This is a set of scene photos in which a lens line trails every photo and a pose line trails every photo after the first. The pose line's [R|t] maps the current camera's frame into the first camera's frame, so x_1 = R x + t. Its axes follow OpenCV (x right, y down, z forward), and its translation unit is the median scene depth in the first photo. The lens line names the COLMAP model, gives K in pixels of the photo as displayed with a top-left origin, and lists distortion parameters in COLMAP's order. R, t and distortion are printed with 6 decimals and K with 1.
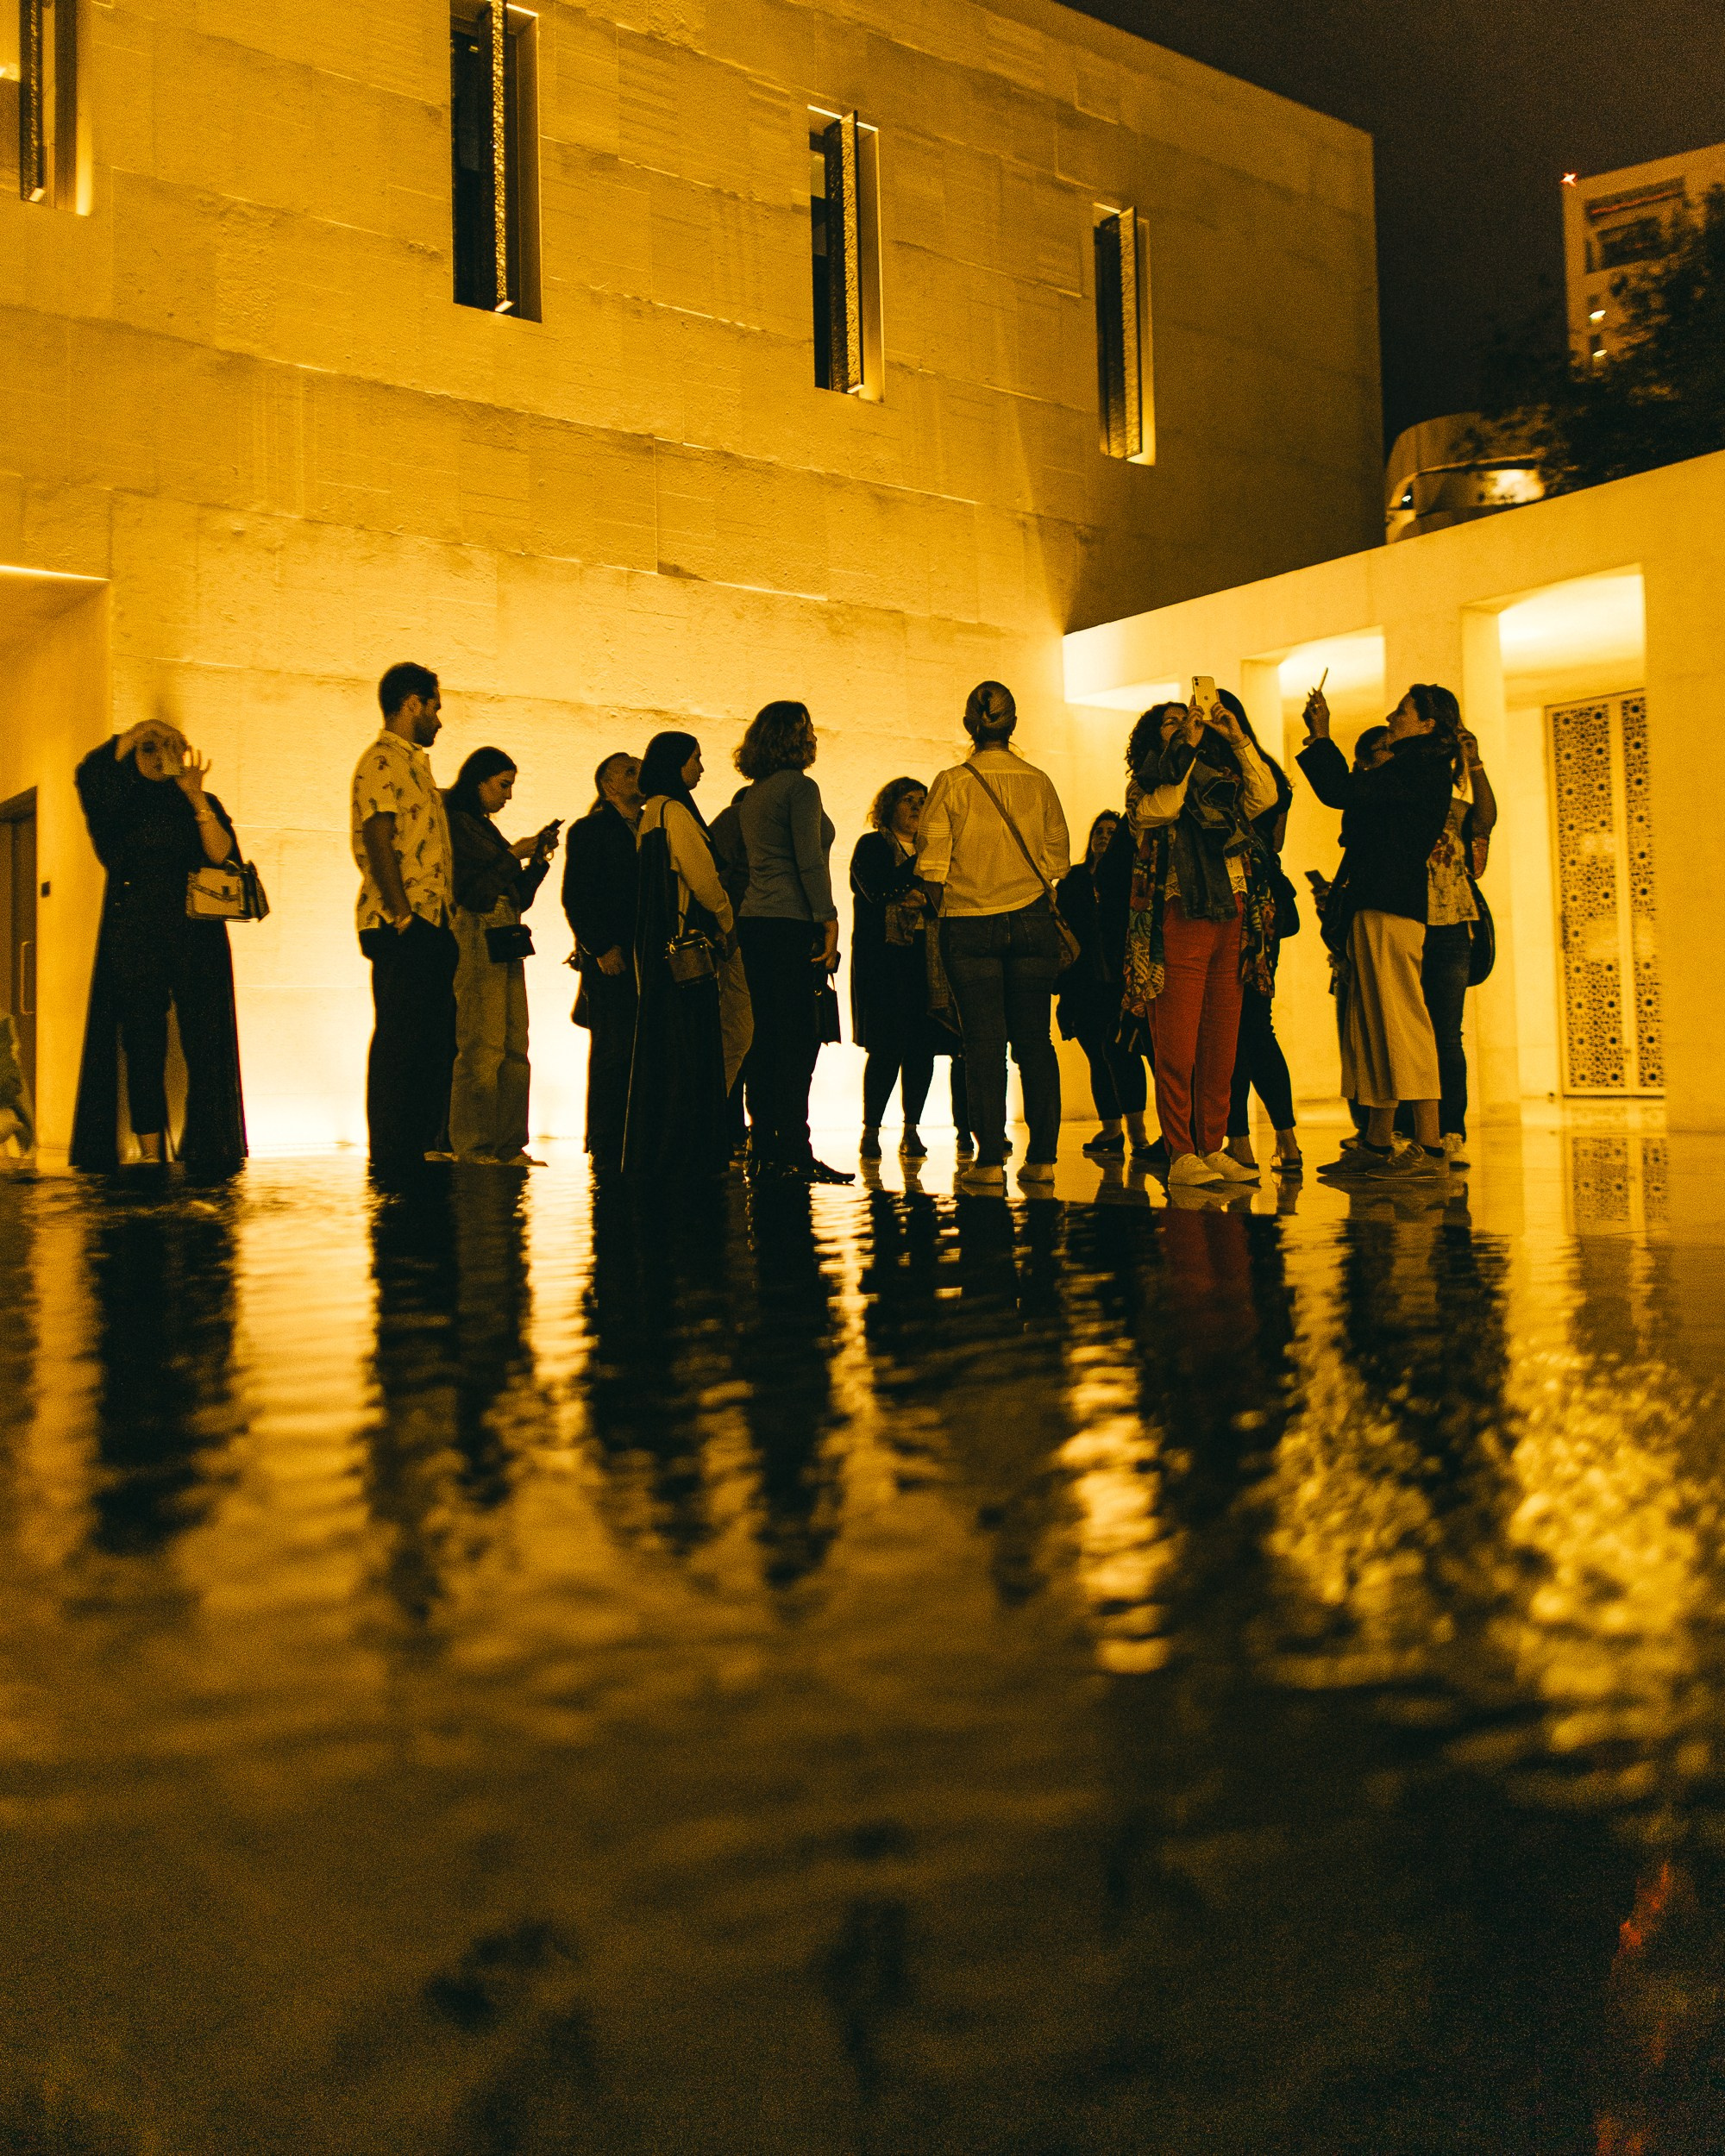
lens RADIAL K [[1981.7, 0, 862.5], [0, 1981.7, 1078.0], [0, 0, 1]] dist [0.007444, 0.002858]
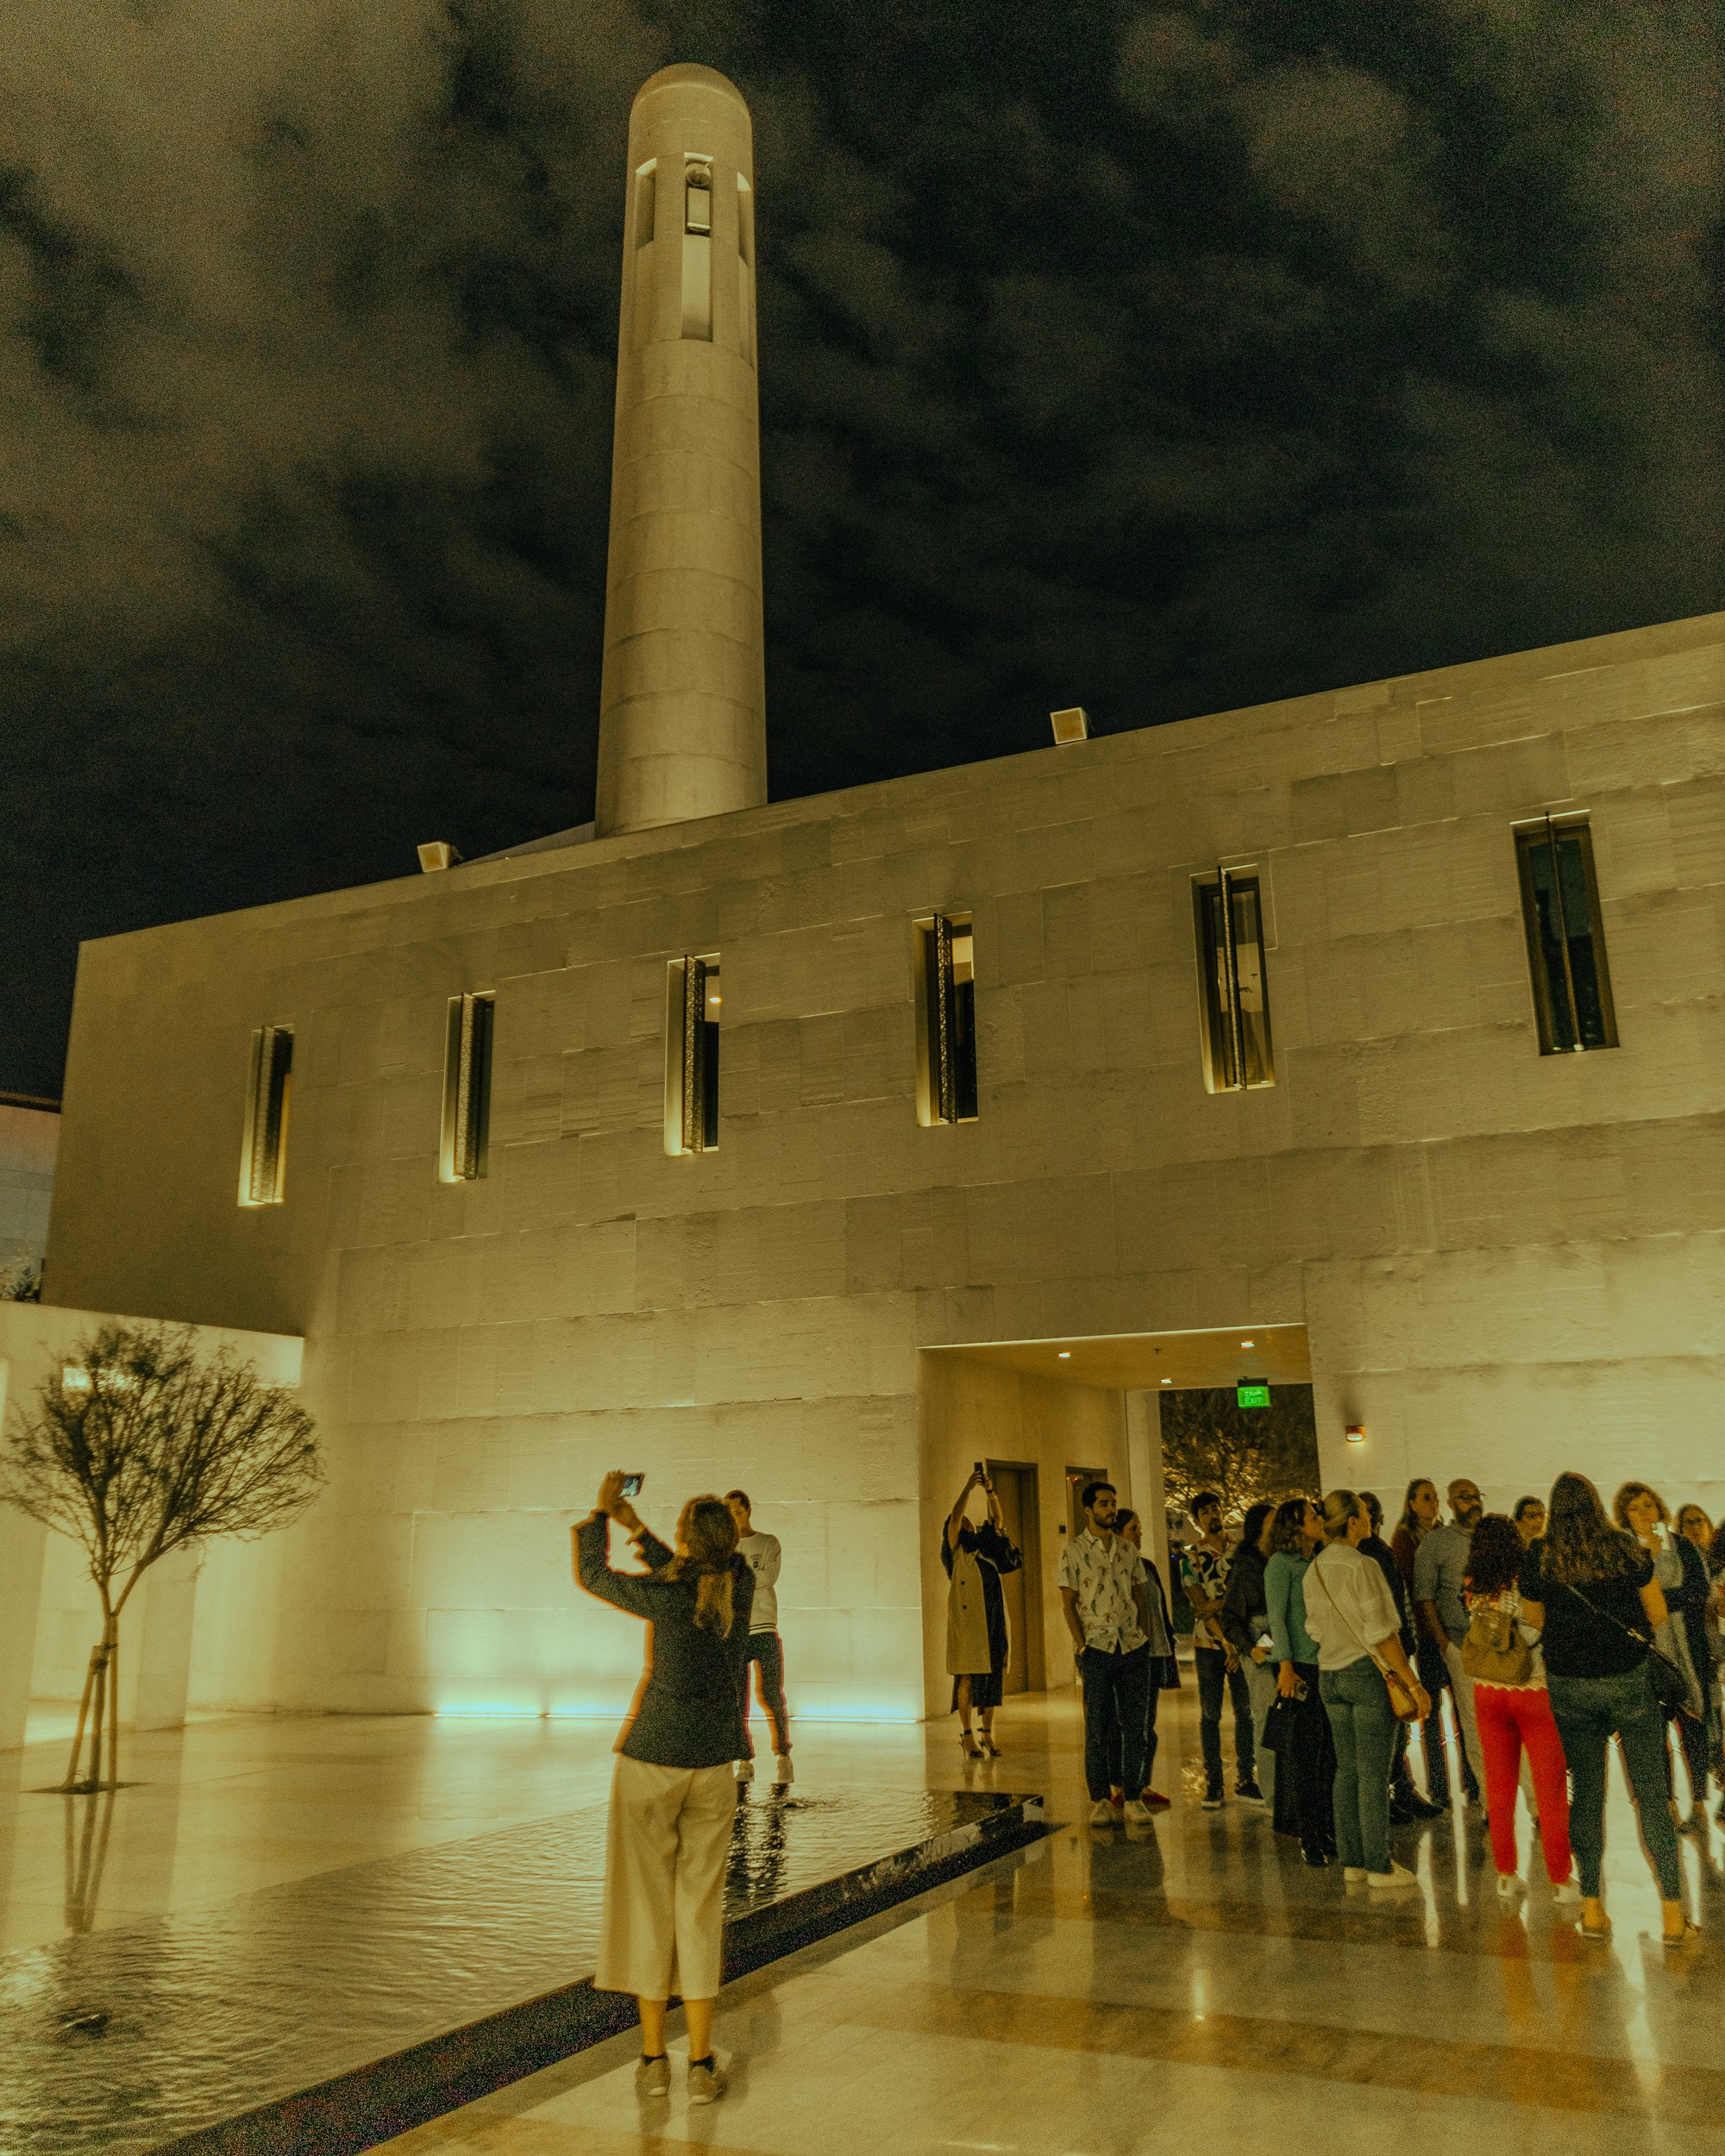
lens RADIAL K [[1981.7, 0, 862.5], [0, 1981.7, 1078.0], [0, 0, 1]] dist [0.007444, 0.002858]
pose [[0.420091, -0.176882, -0.890077, 0.768186], [0.013362, 0.981920, -0.188827, -0.149557], [0.907384, 0.067431, 0.414859, 0.086121]]
